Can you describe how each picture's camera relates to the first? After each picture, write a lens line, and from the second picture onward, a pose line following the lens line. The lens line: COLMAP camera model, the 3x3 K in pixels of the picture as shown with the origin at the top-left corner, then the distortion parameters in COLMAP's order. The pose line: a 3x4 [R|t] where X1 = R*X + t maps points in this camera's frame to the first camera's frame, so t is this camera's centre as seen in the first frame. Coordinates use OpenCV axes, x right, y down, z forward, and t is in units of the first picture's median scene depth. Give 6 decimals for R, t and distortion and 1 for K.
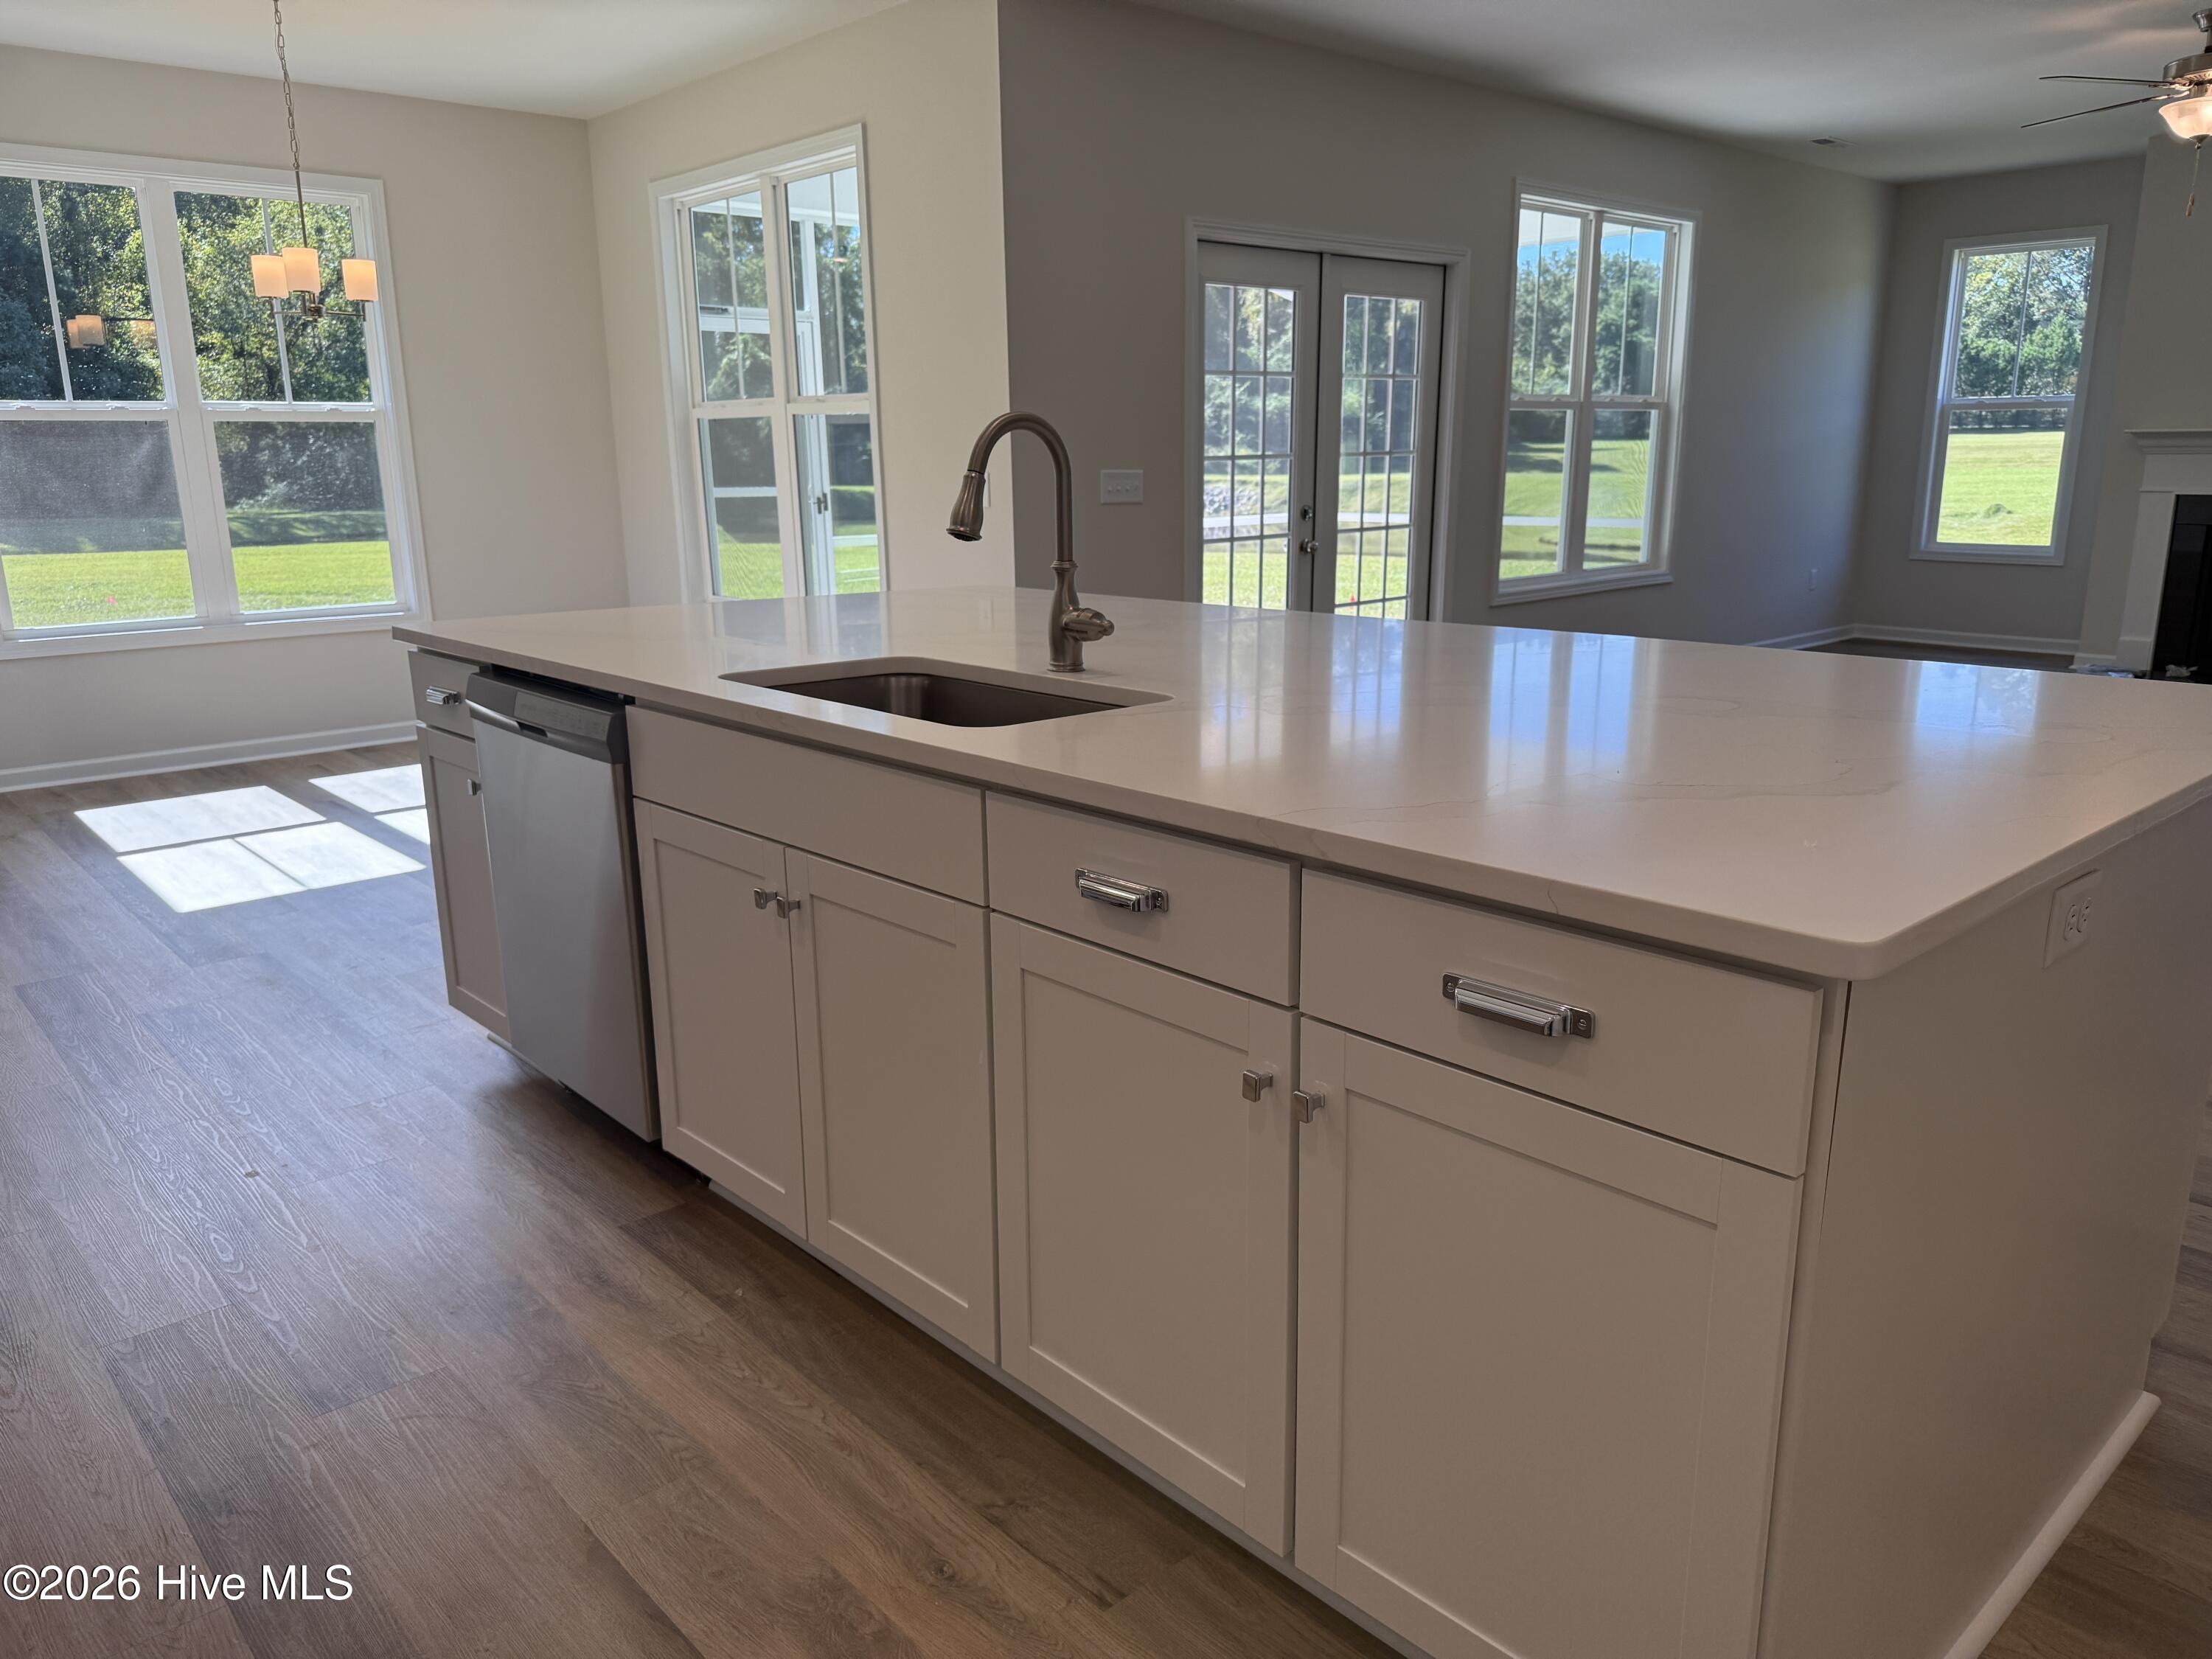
lens RADIAL K [[1559.8, 0, 1116.6], [0, 1559.8, 833.4], [0, 0, 1]] dist [0.098436, -0.151266]
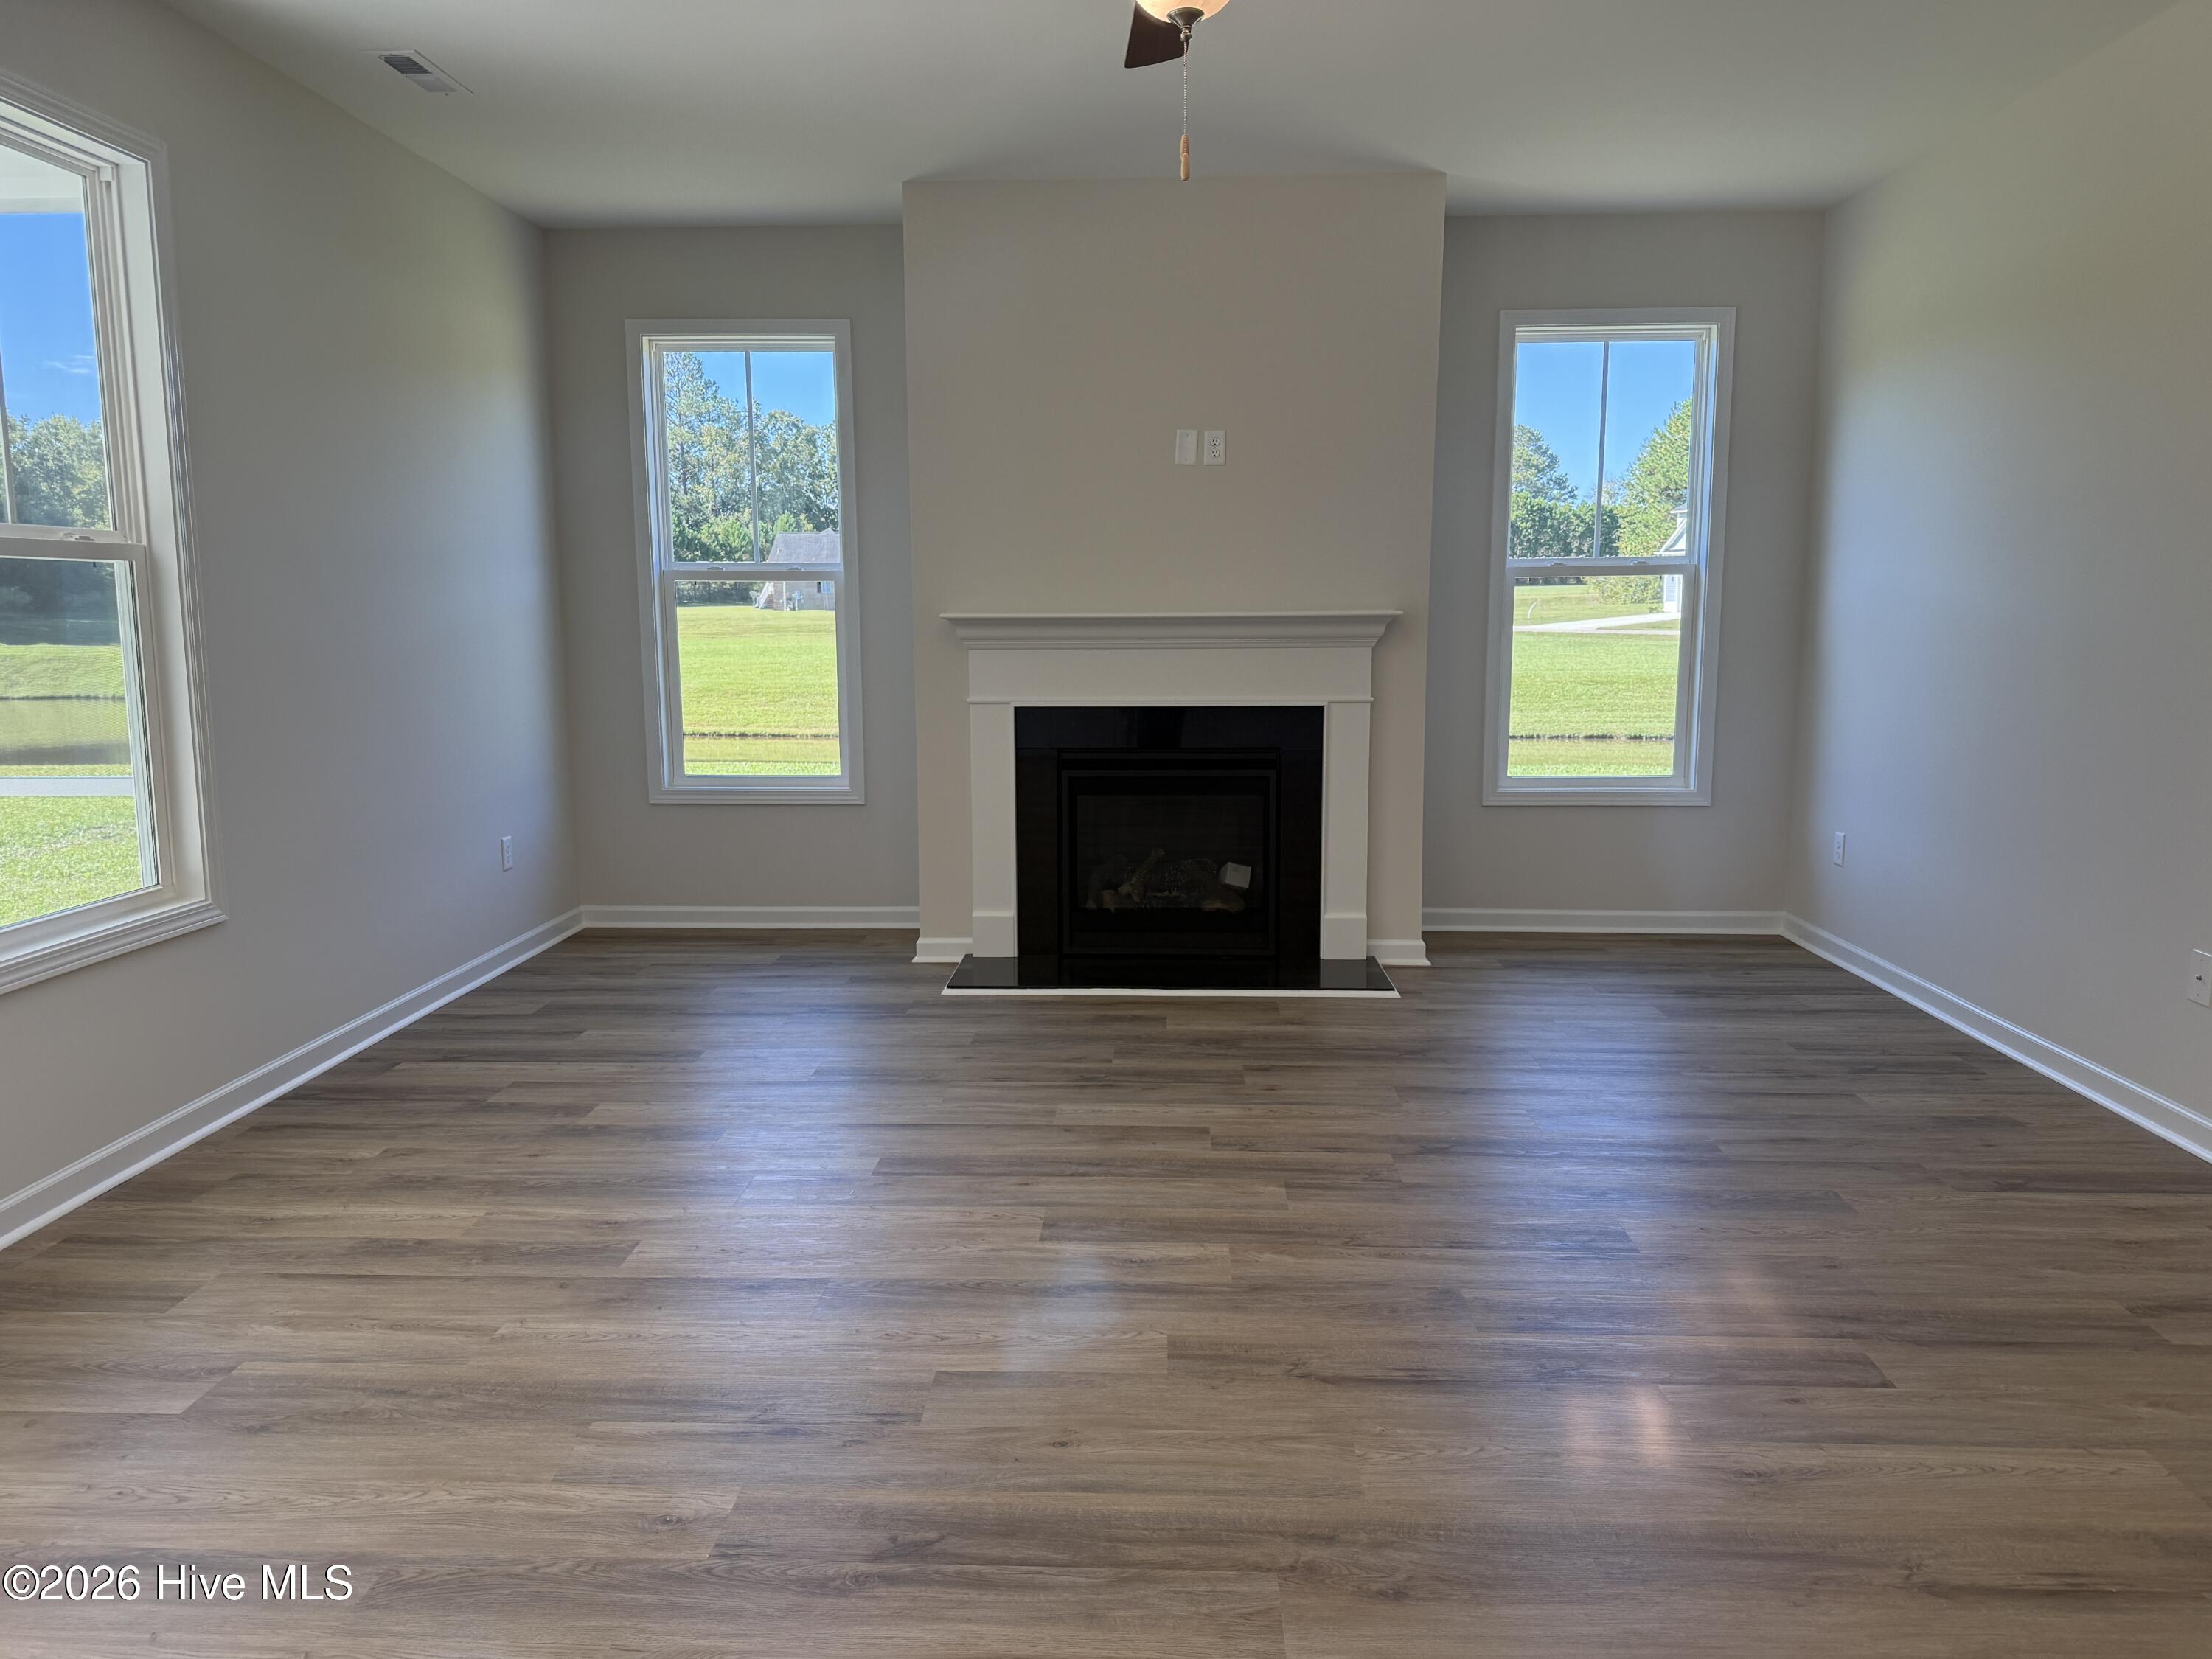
lens RADIAL K [[1559.8, 0, 1116.6], [0, 1559.8, 833.4], [0, 0, 1]] dist [0.098436, -0.151266]
pose [[0.701090, -0.092725, 0.707018, 0.251222], [0.165963, 0.985499, -0.035324, -0.150414], [-0.693491, 0.142104, 0.706312, 0.580084]]
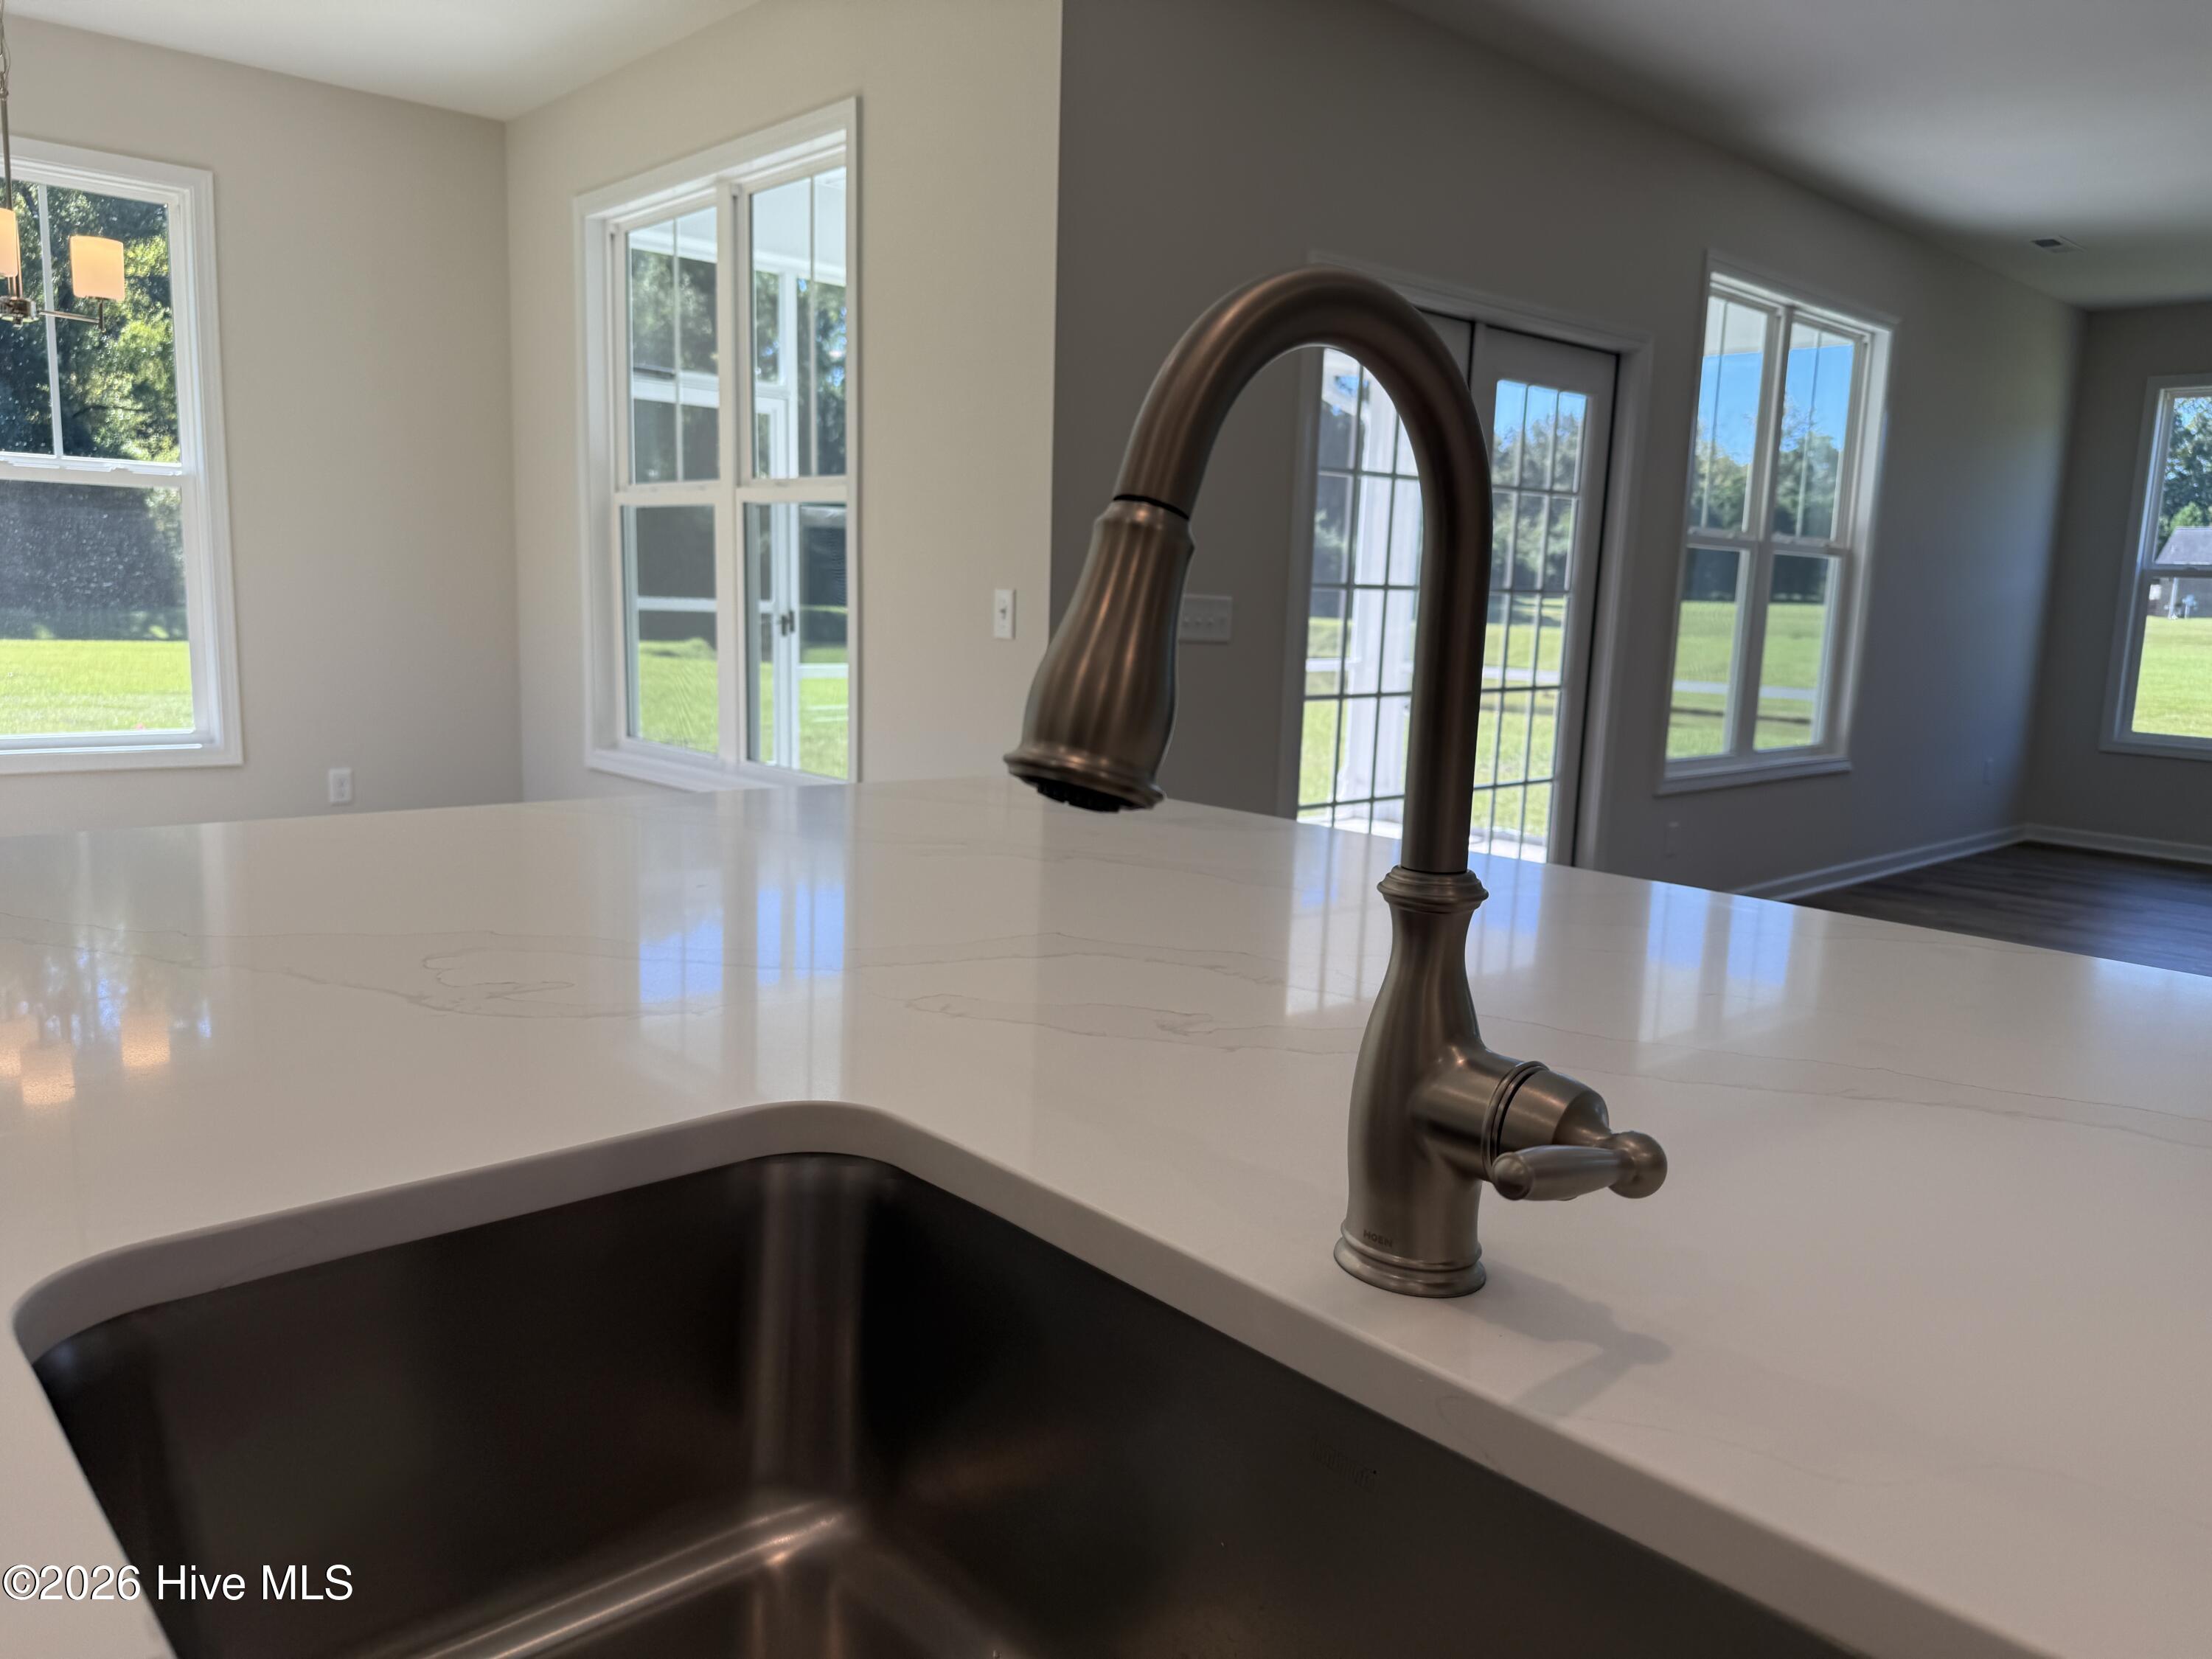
lens RADIAL K [[1574.7, 0, 1117.9], [0, 1574.7, 812.7], [0, 0, 1]] dist [0.015698, -0.001975]
pose [[0.998970, 0.043623, 0.012476, -0.031366], [-0.042225, 0.994472, -0.096141, -0.054785], [-0.016601, 0.095516, 0.995289, 0.258721]]
